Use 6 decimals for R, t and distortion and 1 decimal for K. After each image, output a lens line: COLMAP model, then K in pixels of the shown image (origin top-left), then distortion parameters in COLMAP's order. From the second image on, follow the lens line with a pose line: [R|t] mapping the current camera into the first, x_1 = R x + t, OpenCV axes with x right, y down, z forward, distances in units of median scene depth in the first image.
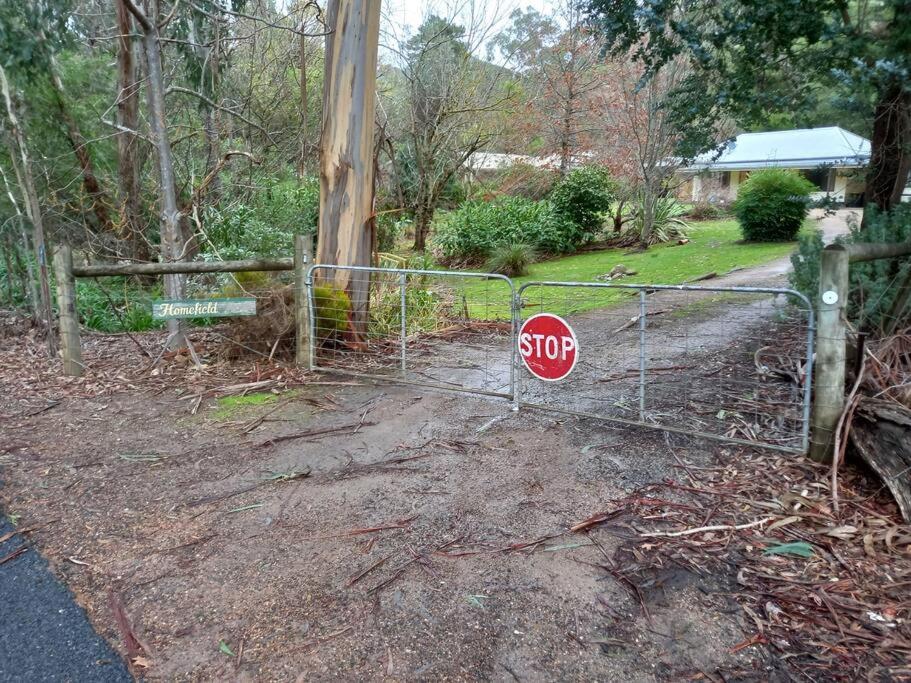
lens RADIAL K [[696.7, 0, 455.5], [0, 696.7, 341.5], [0, 0, 1]] dist [0.022109, -0.000779]
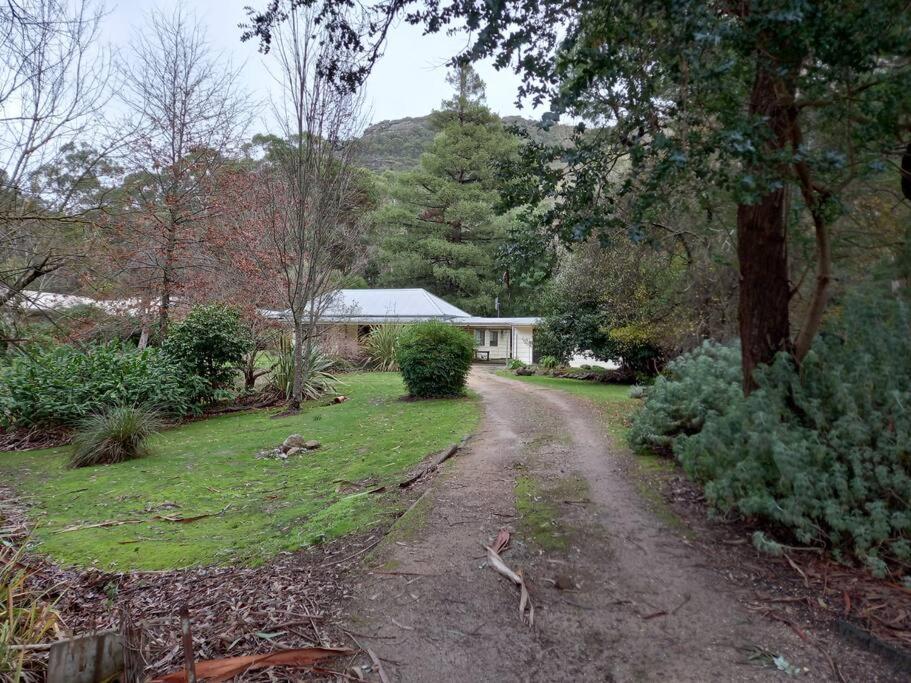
lens RADIAL K [[696.7, 0, 455.5], [0, 696.7, 341.5], [0, 0, 1]] dist [0.022109, -0.000779]
pose [[0.825248, 0.026423, 0.564151, -0.026380], [0.096046, 0.977788, -0.186294, -0.040783], [-0.556543, 0.207923, 0.804380, 0.233888]]
